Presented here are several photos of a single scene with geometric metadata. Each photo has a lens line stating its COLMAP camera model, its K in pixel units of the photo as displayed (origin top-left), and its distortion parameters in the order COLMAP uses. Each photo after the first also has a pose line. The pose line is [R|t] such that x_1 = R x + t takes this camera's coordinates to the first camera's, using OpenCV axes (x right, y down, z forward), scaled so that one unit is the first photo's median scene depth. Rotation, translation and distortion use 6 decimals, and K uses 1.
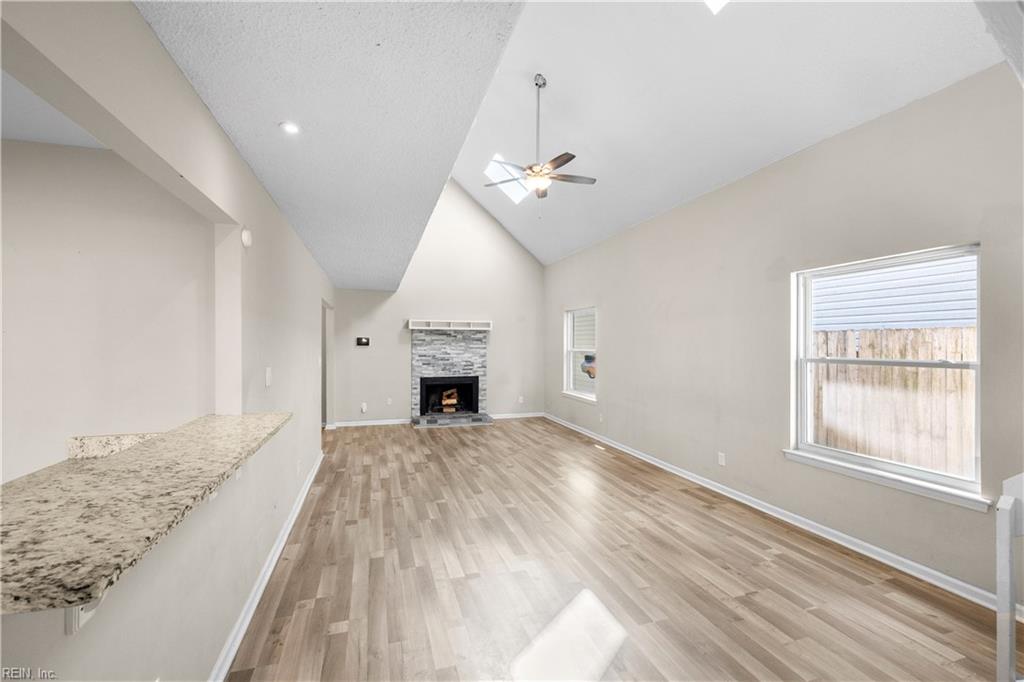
lens RADIAL K [[434.1, 0, 510.2], [0, 434.1, 346.3], [0, 0, 1]] dist [-0.001653, 0.000277]
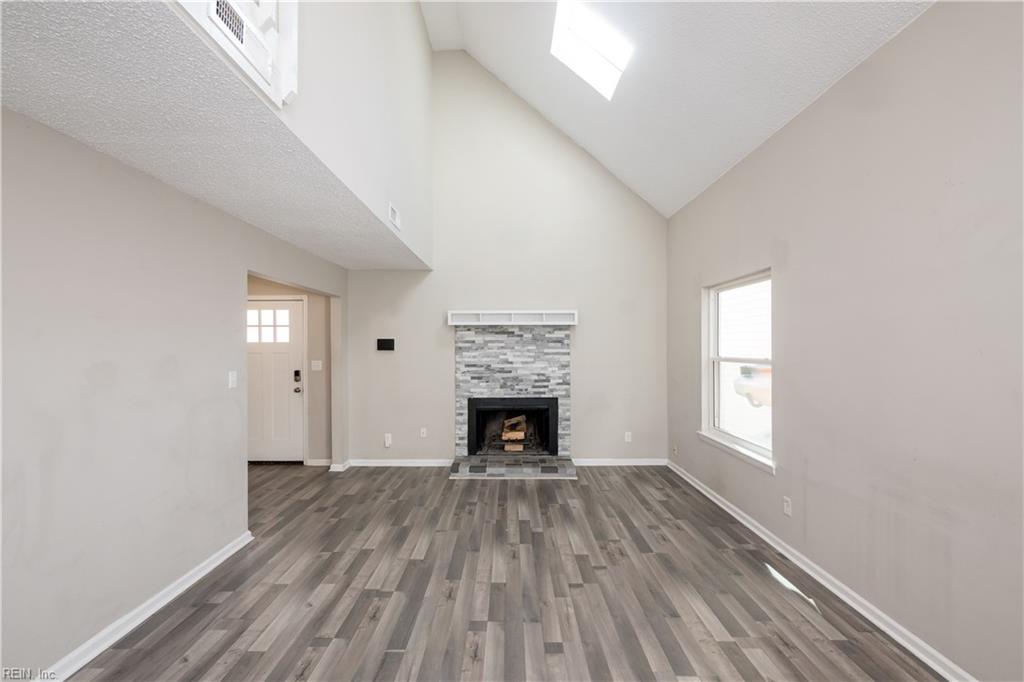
lens RADIAL K [[434.1, 0, 510.2], [0, 434.1, 346.3], [0, 0, 1]] dist [-0.001653, 0.000277]
pose [[0.954179, -0.004826, -0.299198, 0.057128], [0.002609, 0.999966, -0.007807, -0.002123], [0.299225, 0.006669, 0.954159, 0.407657]]
